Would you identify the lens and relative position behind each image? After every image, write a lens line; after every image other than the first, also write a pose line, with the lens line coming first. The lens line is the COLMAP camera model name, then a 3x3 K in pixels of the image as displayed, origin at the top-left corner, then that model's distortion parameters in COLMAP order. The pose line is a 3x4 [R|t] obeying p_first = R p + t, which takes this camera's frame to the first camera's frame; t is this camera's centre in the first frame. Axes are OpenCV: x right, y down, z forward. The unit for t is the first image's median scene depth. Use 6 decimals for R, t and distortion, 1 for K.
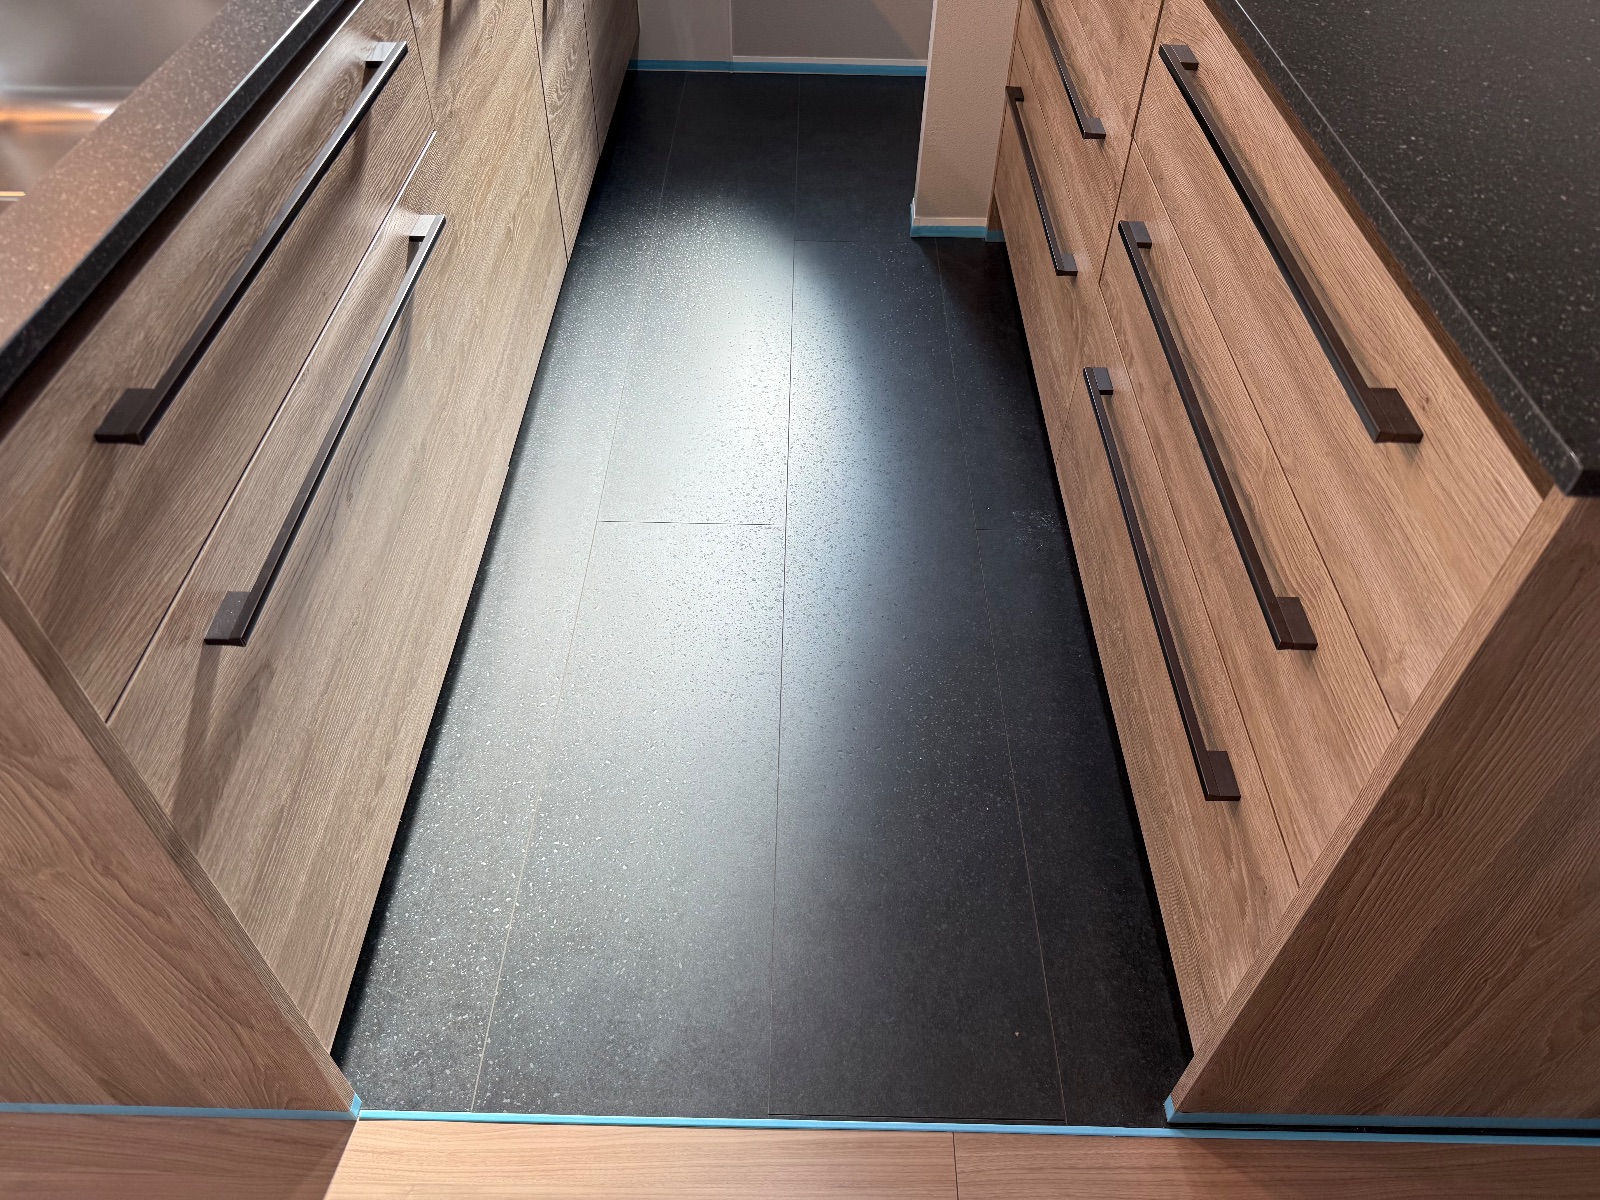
lens RADIAL K [[1143.5, 0, 803.1], [0, 1143.5, 610.3], [0, 0, 1]] dist [-0.005371, -0.008782]
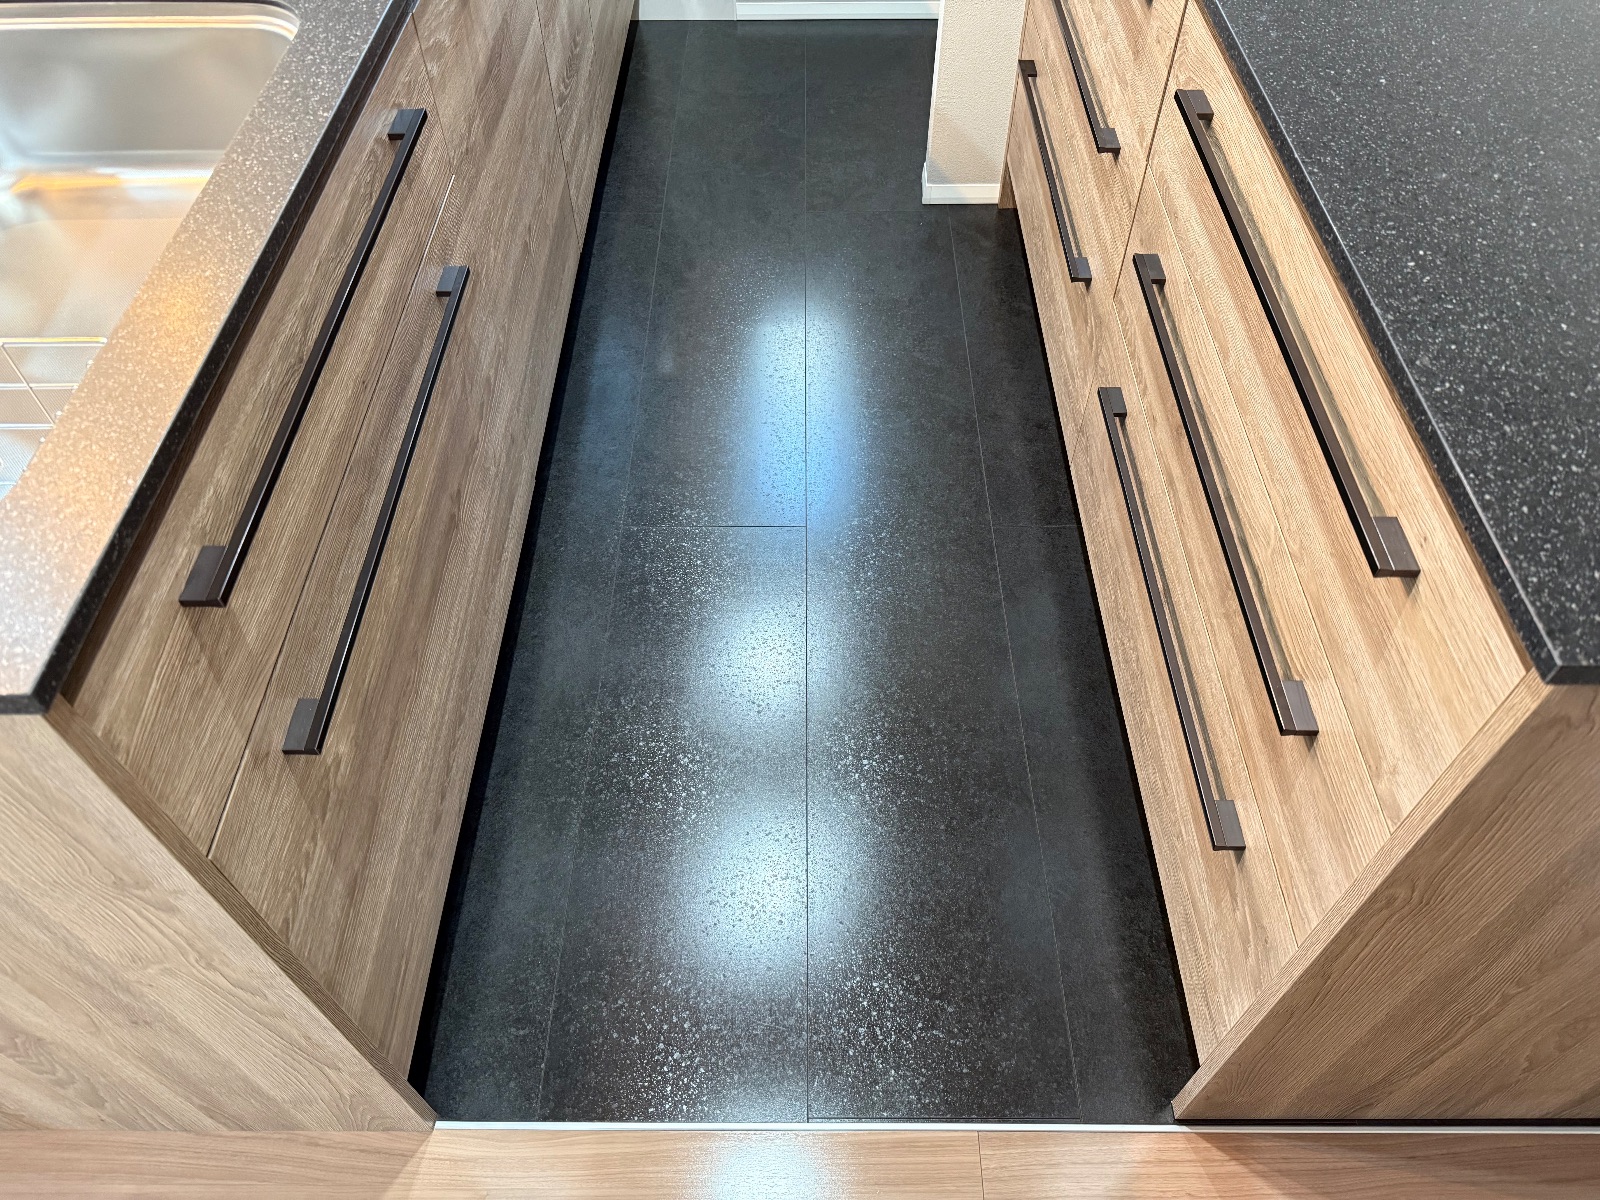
lens RADIAL K [[1143.5, 0, 803.1], [0, 1143.5, 610.3], [0, 0, 1]] dist [-0.005371, -0.008782]
pose [[0.999704, -0.021885, -0.010604, -0.015751], [0.022766, 0.995533, 0.091630, -0.166521], [0.008552, -0.091845, 0.995737, -0.049635]]
